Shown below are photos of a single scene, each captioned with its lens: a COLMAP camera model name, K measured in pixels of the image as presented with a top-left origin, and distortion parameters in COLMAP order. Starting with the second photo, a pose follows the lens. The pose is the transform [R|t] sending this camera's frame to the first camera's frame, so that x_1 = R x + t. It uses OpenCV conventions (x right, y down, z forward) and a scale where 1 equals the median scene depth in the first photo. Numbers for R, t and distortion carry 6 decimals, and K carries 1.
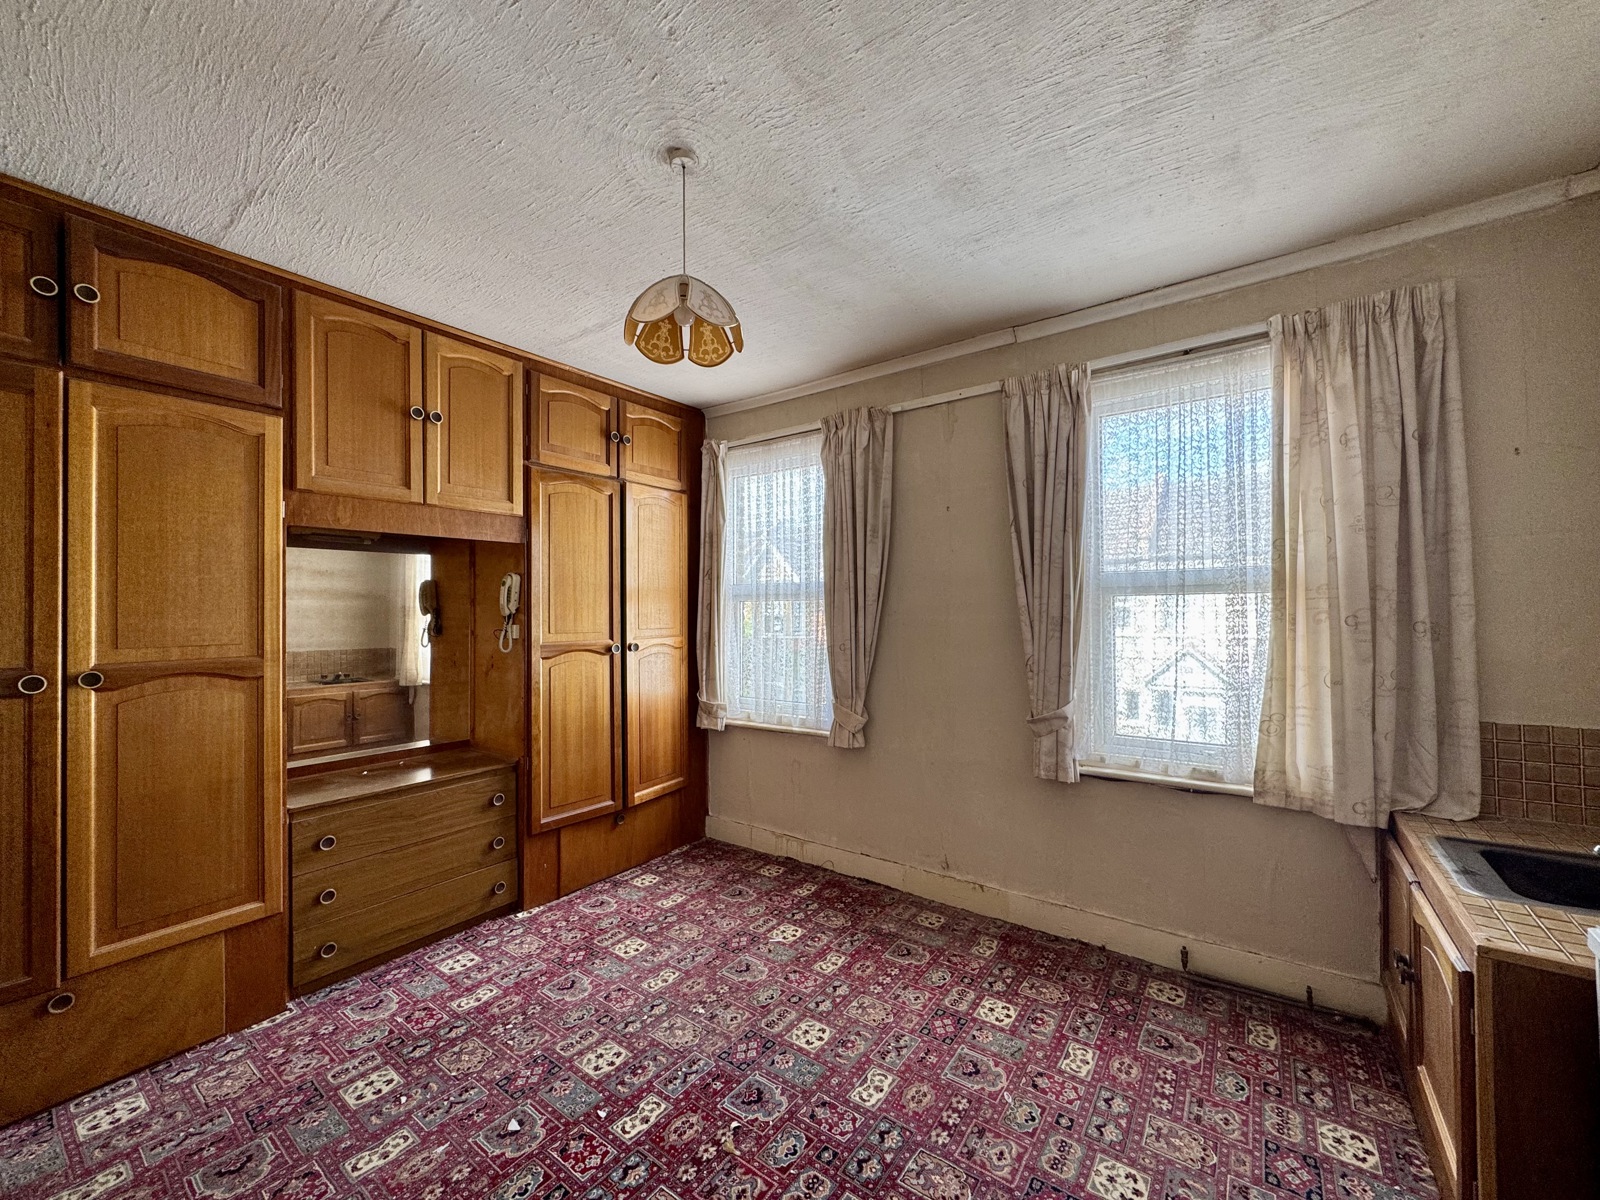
lens RADIAL K [[630.6, 0, 800.4], [0, 630.6, 604.0], [0, 0, 1]] dist [-0.002910, 0.000421]
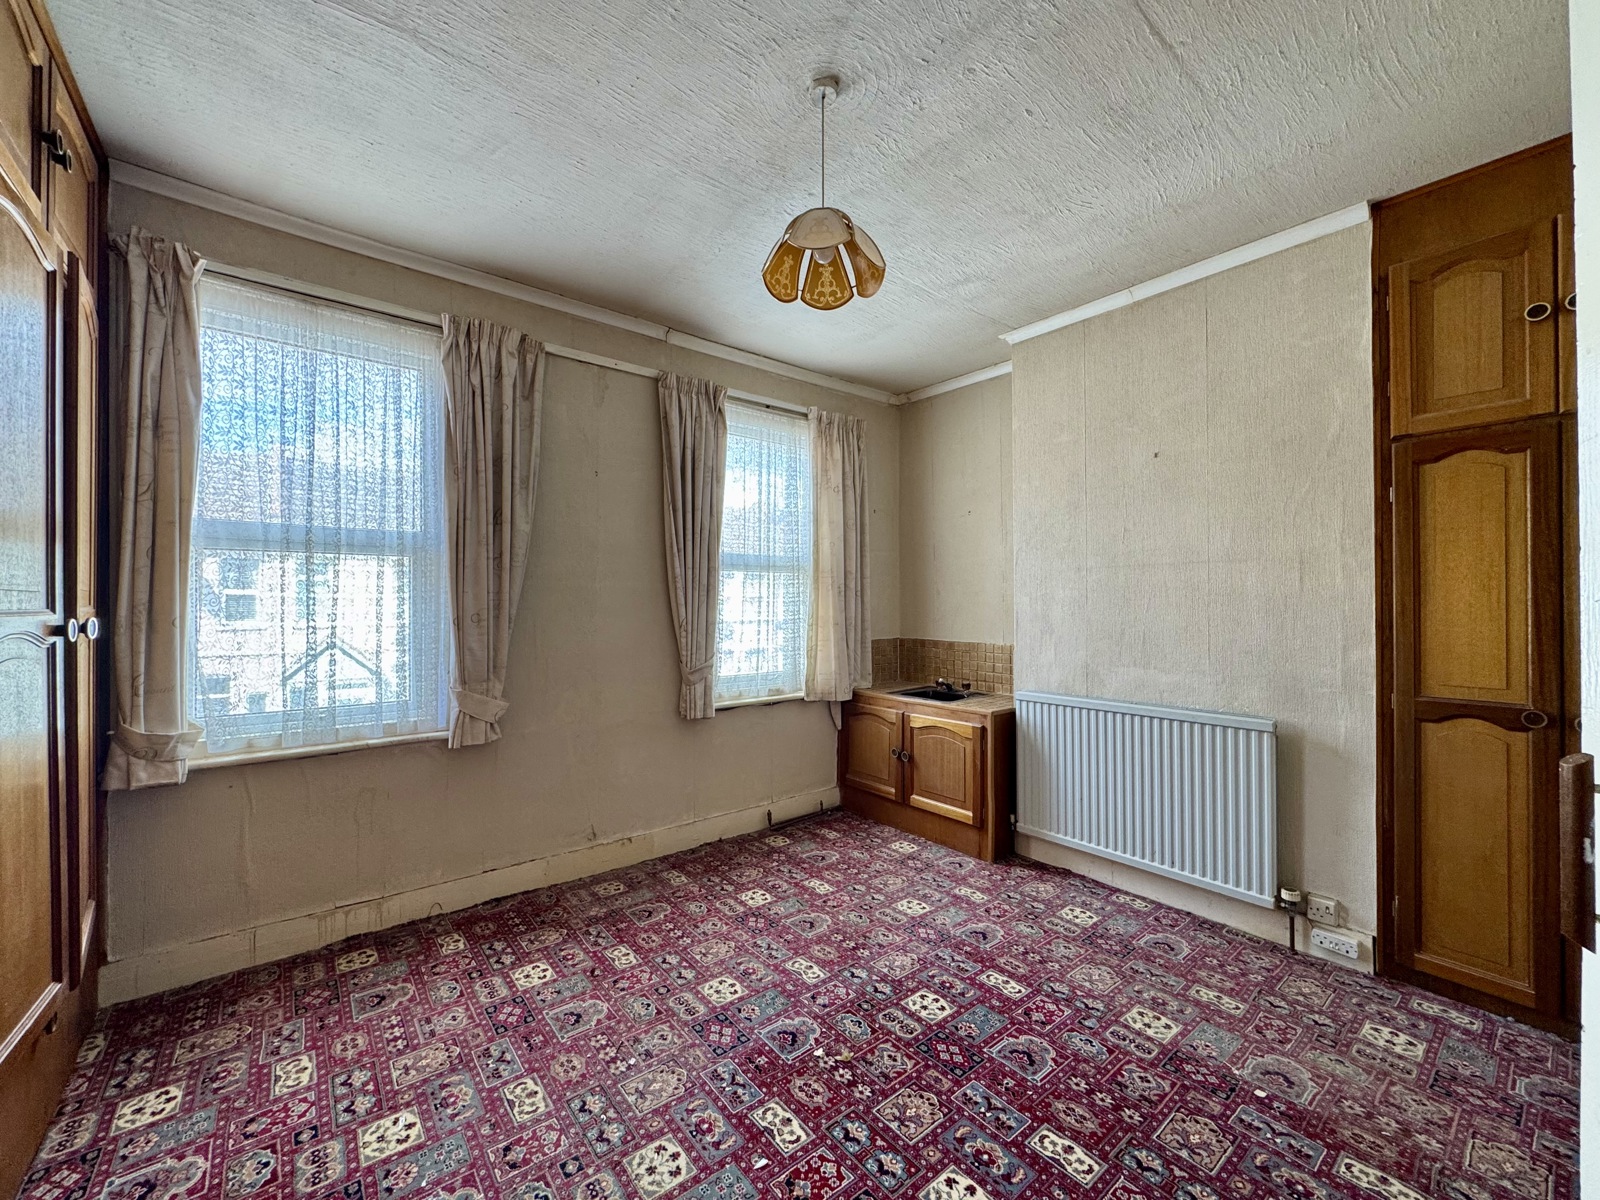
lens RADIAL K [[630.6, 0, 800.4], [0, 630.6, 603.9], [0, 0, 1]] dist [-0.002910, 0.000421]
pose [[0.263518, 0.006986, 0.964629, -0.737414], [-0.014879, 0.999884, -0.003176, 0.059554], [-0.964540, -0.013516, 0.263592, 0.504017]]
